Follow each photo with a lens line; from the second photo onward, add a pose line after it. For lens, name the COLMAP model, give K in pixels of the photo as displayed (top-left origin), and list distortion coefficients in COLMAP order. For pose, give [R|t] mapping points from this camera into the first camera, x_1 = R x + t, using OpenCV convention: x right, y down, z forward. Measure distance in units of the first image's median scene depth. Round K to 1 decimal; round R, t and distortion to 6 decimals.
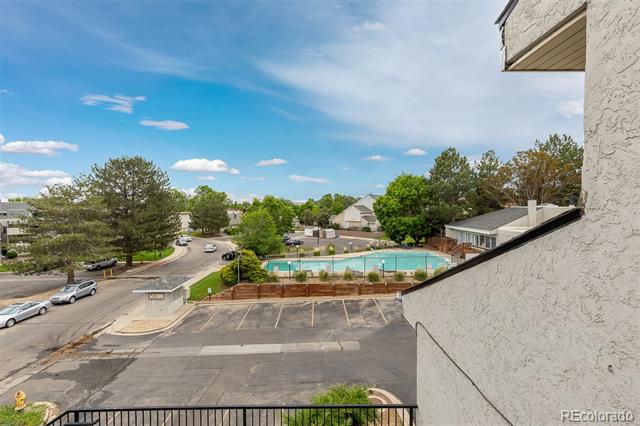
lens RADIAL K [[287.2, 0, 319.9], [0, 287.2, 212.5], [0, 0, 1]] dist [0.011346, -0.001746]
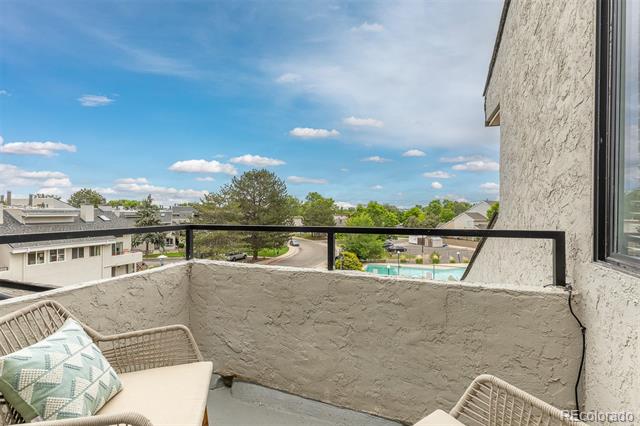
lens RADIAL K [[287.2, 0, 318.0], [0, 287.2, 212.7], [0, 0, 1]] dist [0.011346, -0.001746]
pose [[0.932919, 0.015004, -0.359775, 0.014706], [-0.022233, 0.999625, -0.015964, 0.001154], [0.359400, 0.022892, 0.932903, -0.032858]]
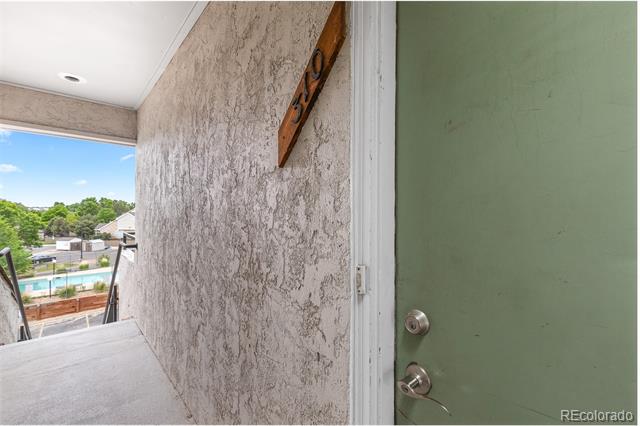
lens RADIAL K [[287.2, 0, 321.1], [0, 287.2, 225.3], [0, 0, 1]] dist [0.011346, -0.001746]
pose [[0.757082, -0.019472, 0.653029, -0.031273], [0.004624, 0.999690, 0.024448, -0.005545], [-0.653303, -0.015490, 0.756938, -0.133063]]
